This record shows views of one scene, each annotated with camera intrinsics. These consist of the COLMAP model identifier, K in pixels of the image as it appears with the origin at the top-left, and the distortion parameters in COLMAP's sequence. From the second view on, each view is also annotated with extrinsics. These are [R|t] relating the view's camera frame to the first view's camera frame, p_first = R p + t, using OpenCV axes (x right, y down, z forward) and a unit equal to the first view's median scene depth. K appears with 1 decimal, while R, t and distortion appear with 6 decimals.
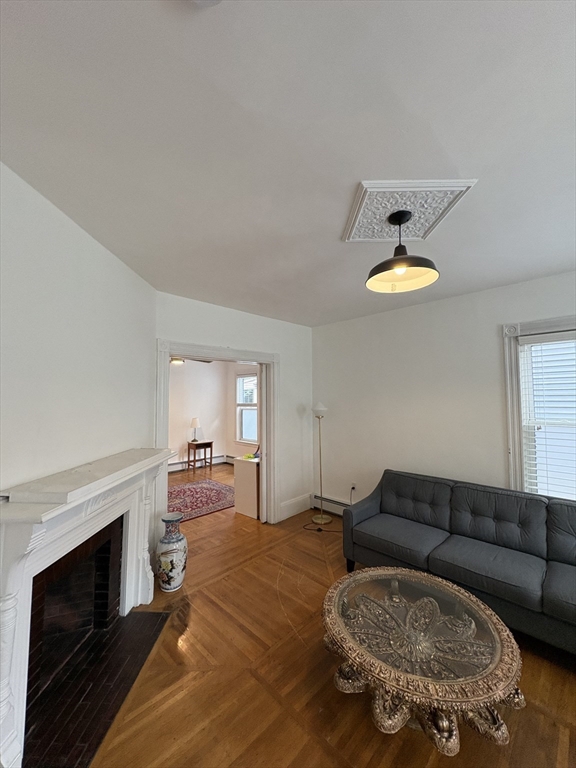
lens RADIAL K [[305.4, 0, 288.0], [0, 305.4, 384.0], [0, 0, 1]] dist [0.000124, 0.000132]
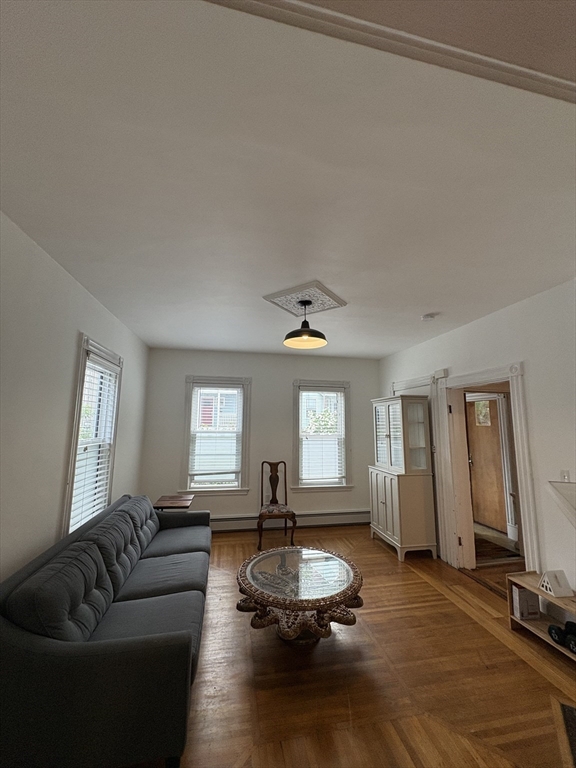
lens RADIAL K [[305.4, 0, 288.0], [0, 305.4, 384.0], [0, 0, 1]] dist [0.000124, 0.000132]
pose [[-0.823818, 0.075170, 0.561848, -0.248329], [-0.027572, 0.984681, -0.172170, 0.084181], [-0.566183, -0.157328, -0.809126, 1.343358]]
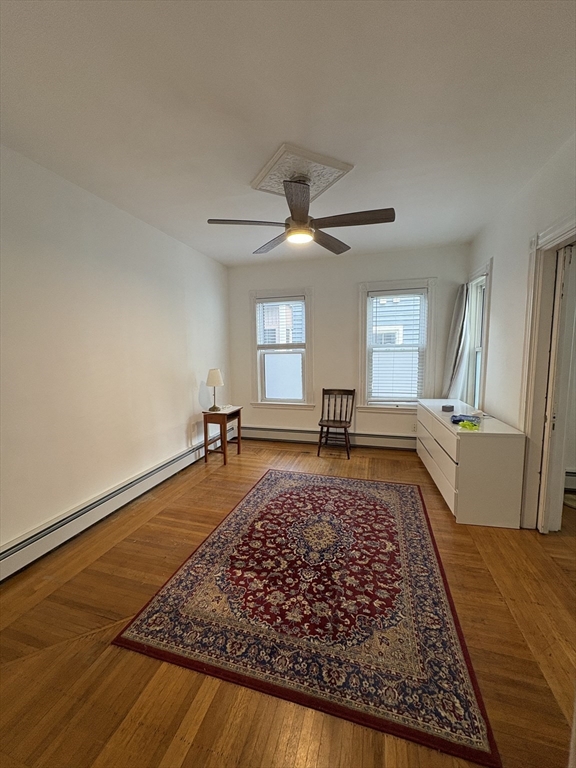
lens RADIAL K [[305.4, 0, 288.0], [0, 305.4, 384.0], [0, 0, 1]] dist [0.000124, 0.000132]
pose [[0.880258, -0.057014, 0.471058, -1.048546], [-0.014182, 0.989150, 0.146223, 0.129151], [-0.474284, -0.135394, 0.869898, 1.040492]]
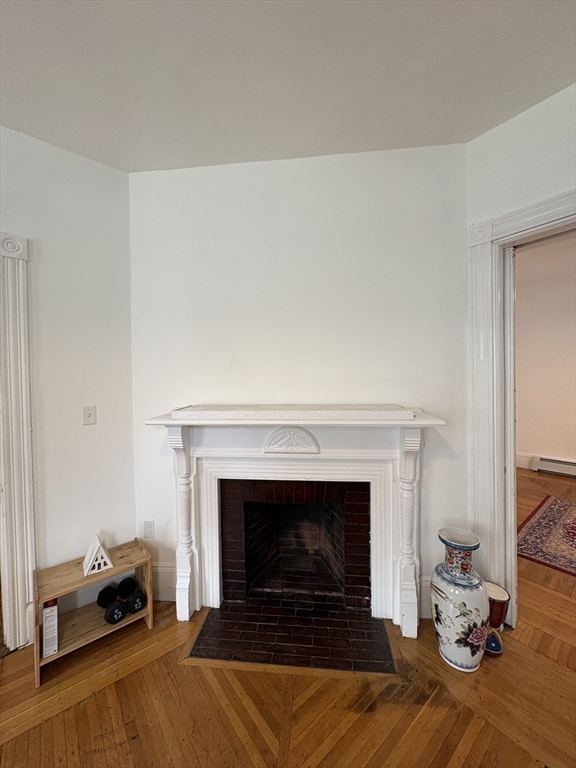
lens RADIAL K [[305.4, 0, 288.0], [0, 305.4, 384.0], [0, 0, 1]] dist [0.000124, 0.000132]
pose [[-0.104808, 0.022631, -0.994235, 0.187393], [0.062152, 0.997936, 0.016164, 0.118248], [0.992548, -0.060099, -0.105998, 0.710924]]
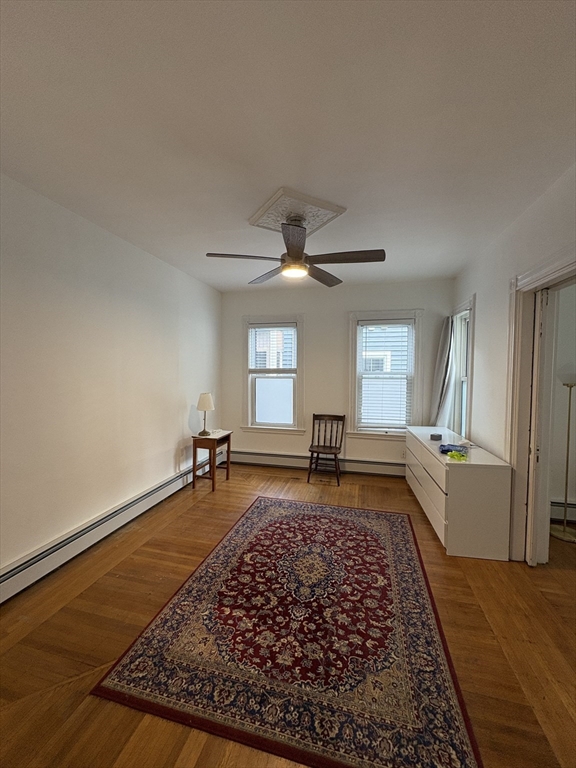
lens RADIAL K [[305.4, 0, 288.0], [0, 305.4, 384.0], [0, 0, 1]] dist [0.000124, 0.000132]
pose [[0.862733, -0.010085, 0.505560, -1.062284], [-0.035767, 0.996080, 0.080906, 0.103858], [-0.504394, -0.087882, 0.858990, 1.040524]]
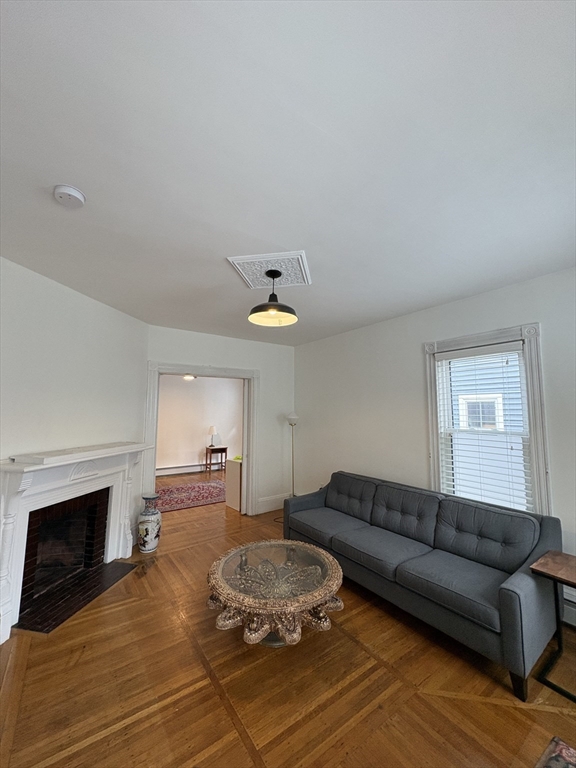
lens RADIAL K [[305.4, 0, 288.0], [0, 305.4, 384.0], [0, 0, 1]] dist [0.000124, 0.000132]
pose [[0.985393, -0.004596, -0.170232, 0.395975], [-0.003064, 0.998996, -0.044703, 0.010072], [0.170266, 0.044571, 0.984390, -0.196387]]
